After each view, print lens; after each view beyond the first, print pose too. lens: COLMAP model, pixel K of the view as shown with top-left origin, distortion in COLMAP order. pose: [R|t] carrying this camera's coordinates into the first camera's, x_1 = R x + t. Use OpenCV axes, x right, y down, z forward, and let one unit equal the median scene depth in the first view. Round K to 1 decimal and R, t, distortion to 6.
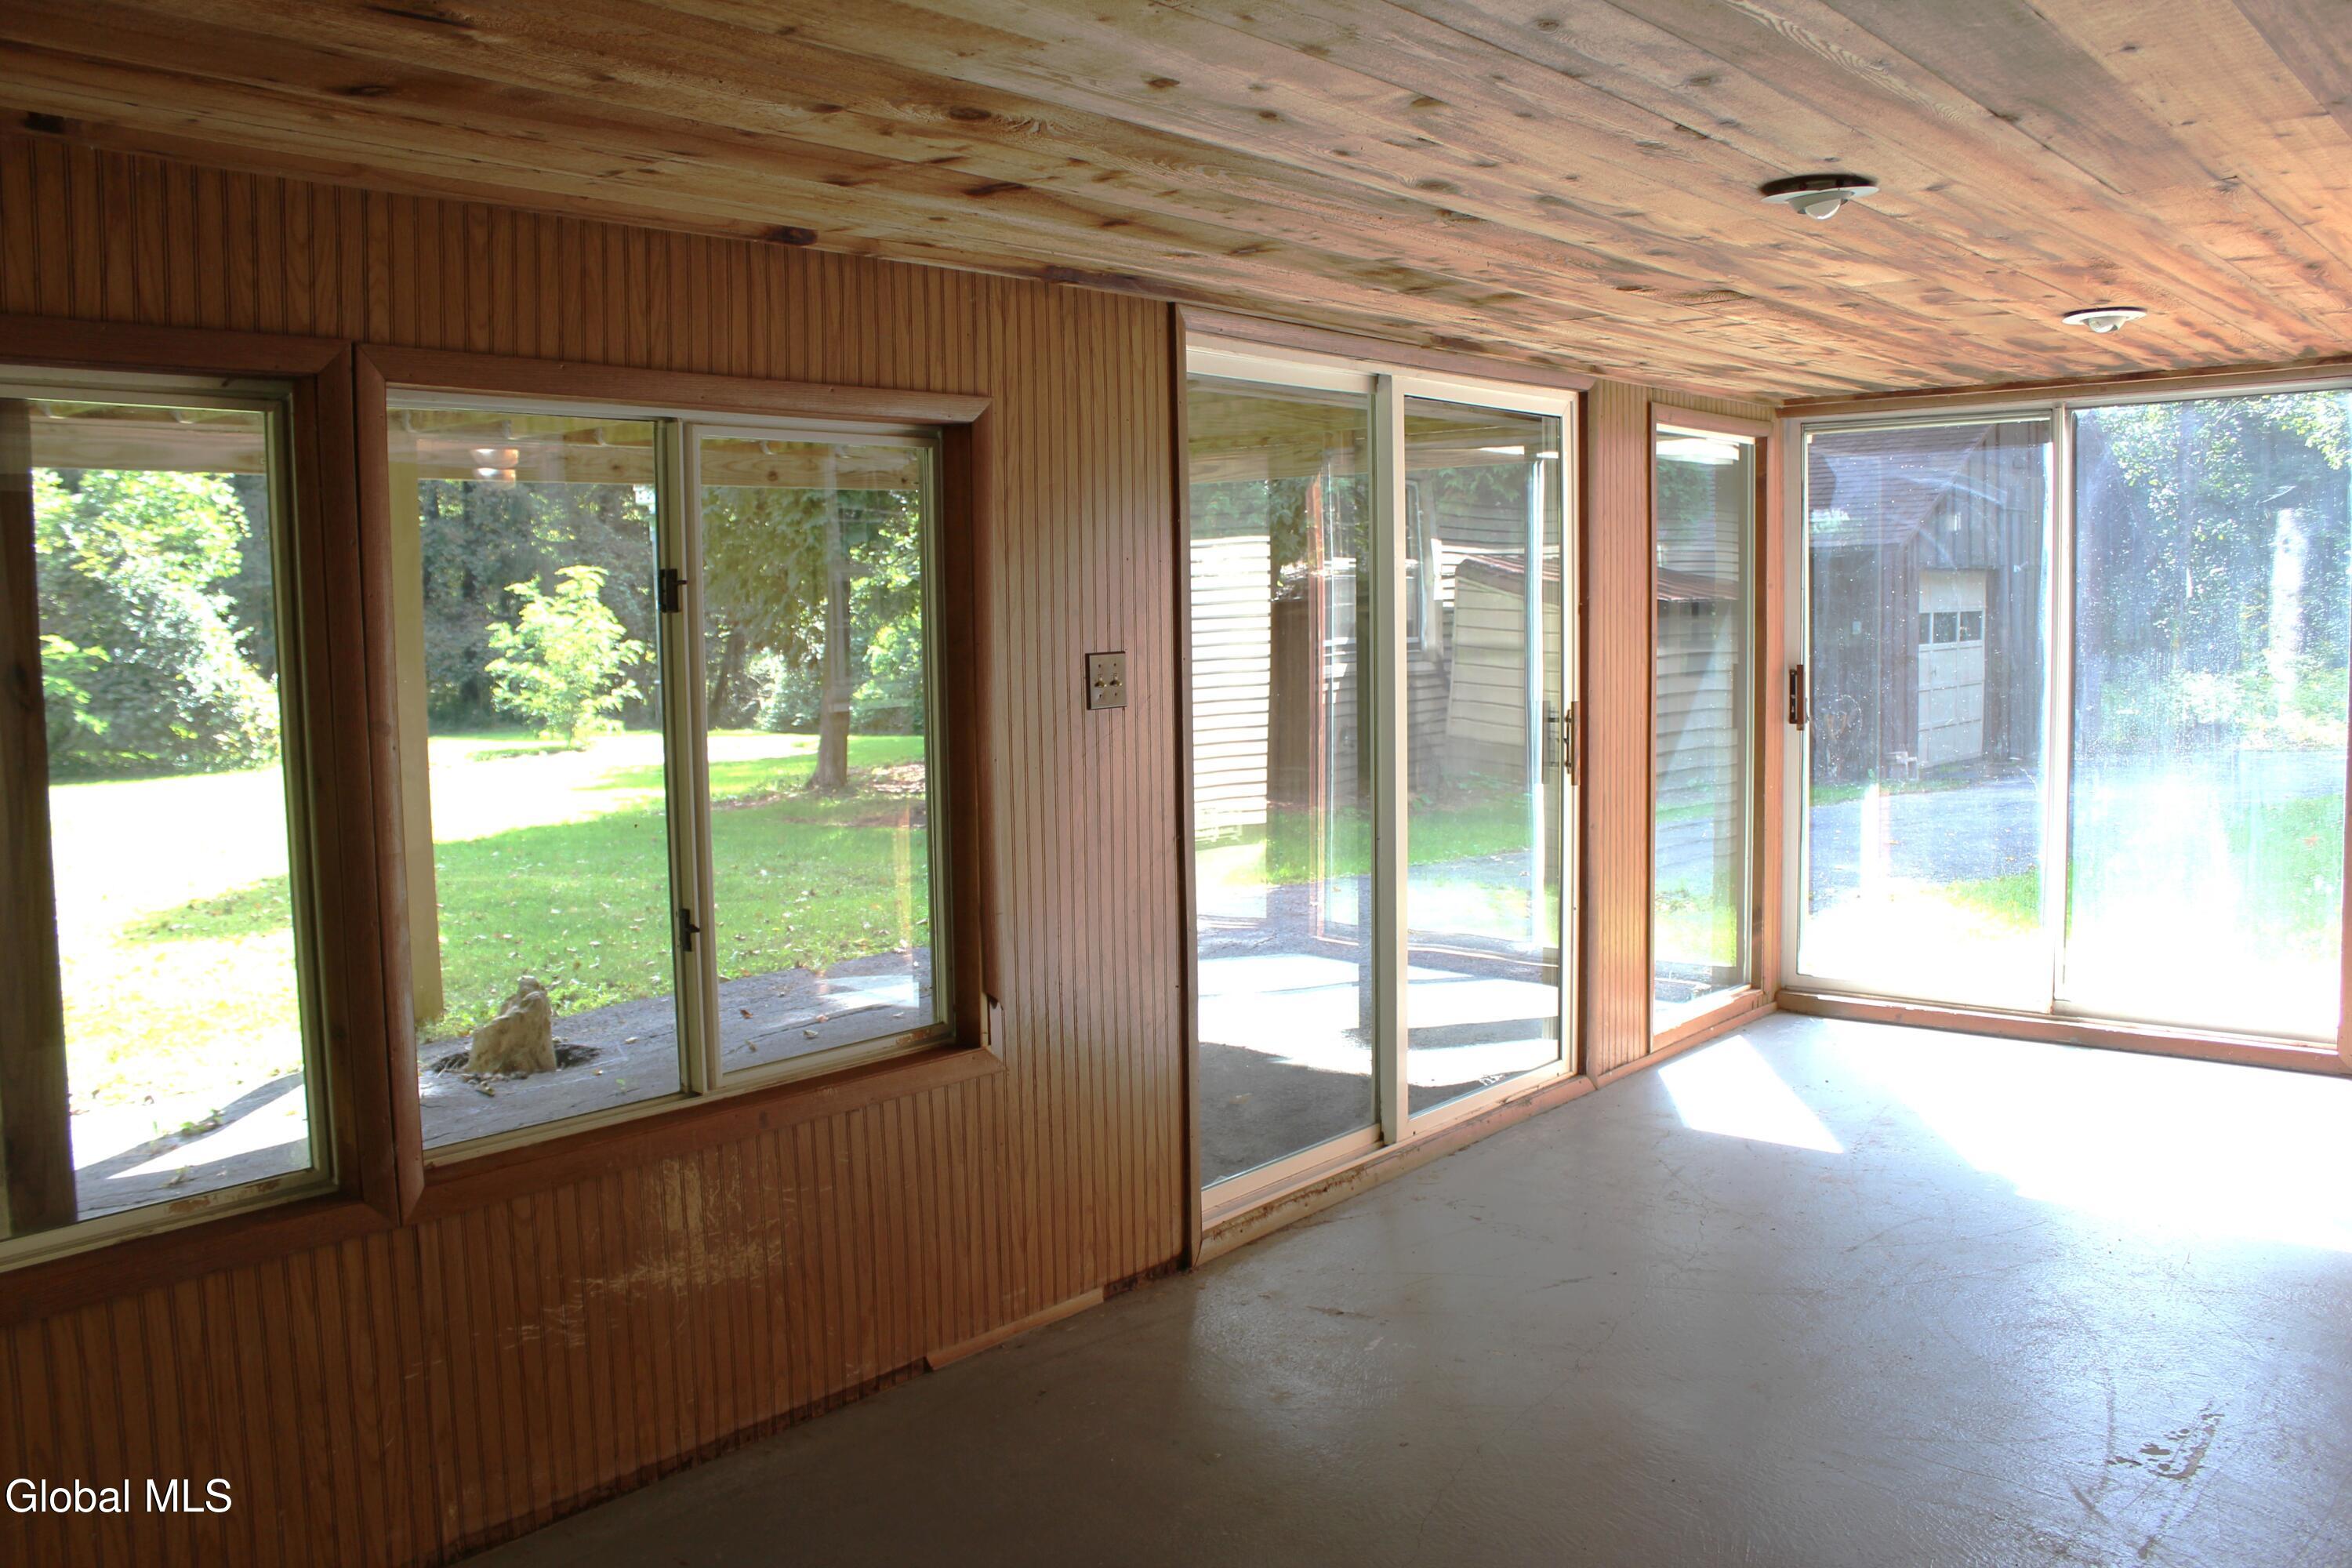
lens RADIAL K [[1967.6, 0, 1176.0], [0, 1967.6, 784.0], [0, 0, 1]] dist [-0.169630, 0.155950]
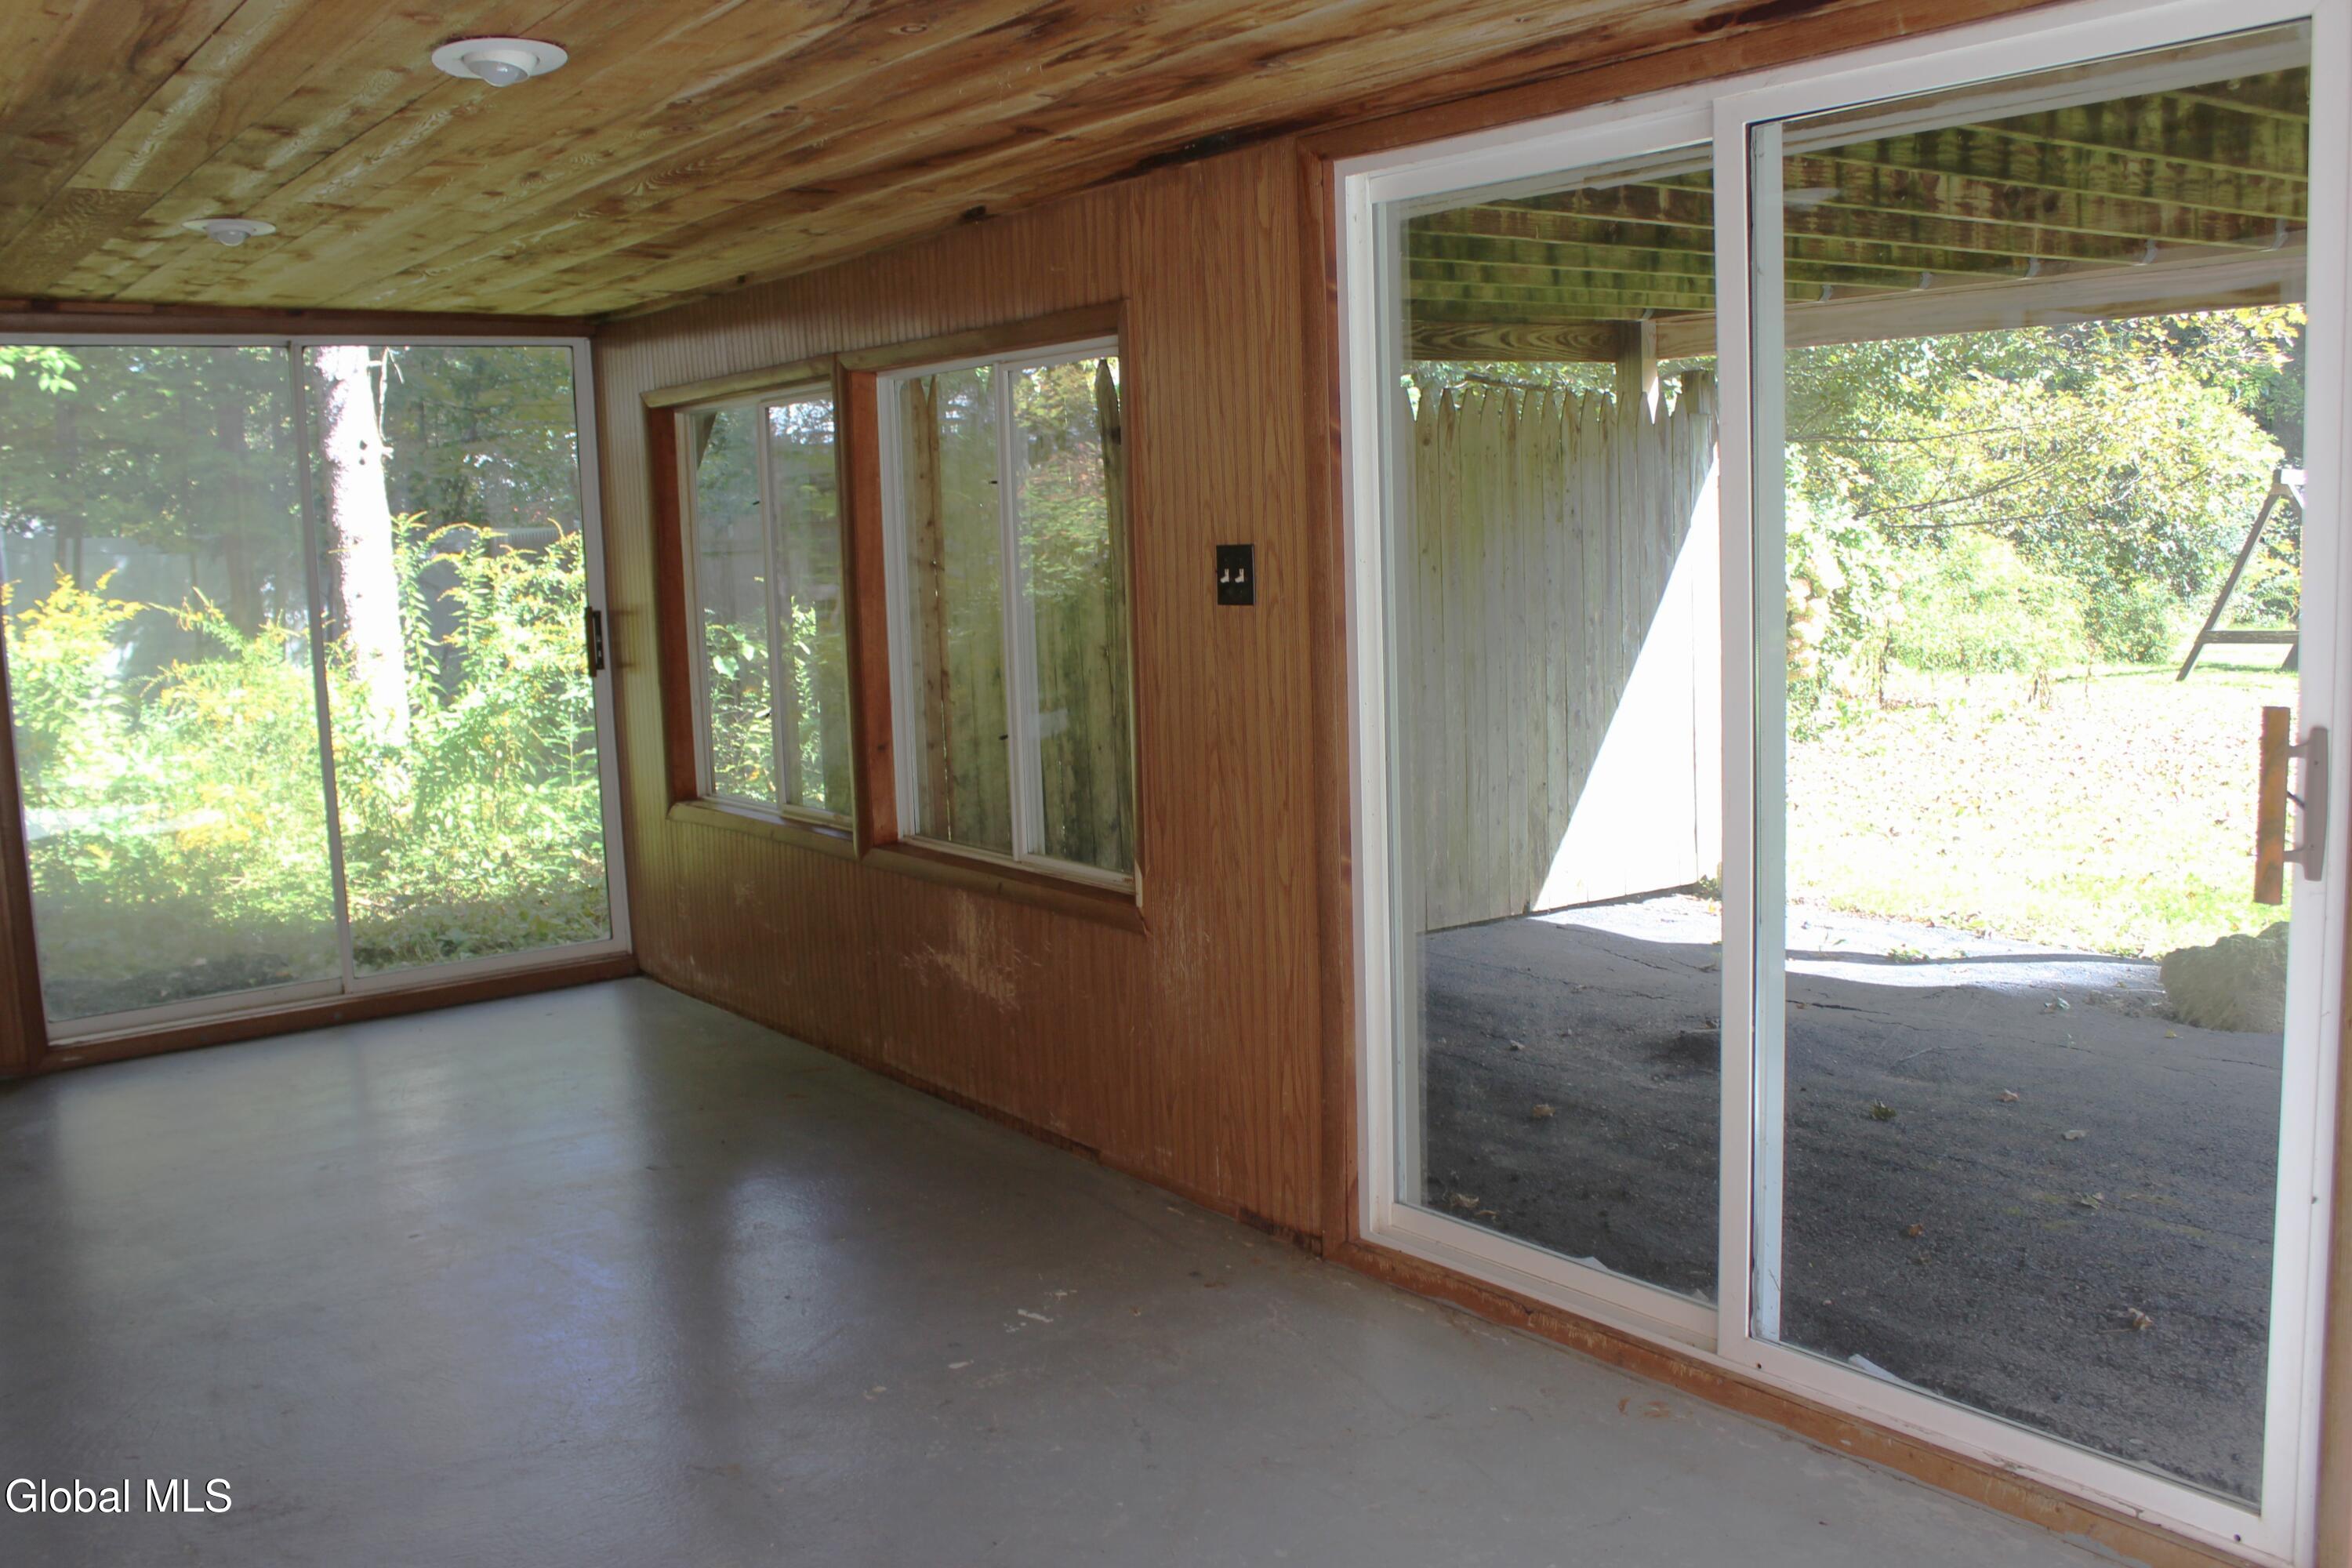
lens RADIAL K [[1967.6, 0, 1176.0], [0, 1967.6, 784.0], [0, 0, 1]] dist [-0.169630, 0.155950]
pose [[-0.198198, 0.160146, -0.966991, 0.996771], [-0.052445, 0.983416, 0.173616, -0.130232], [0.978758, 0.085124, -0.186512, 1.292155]]
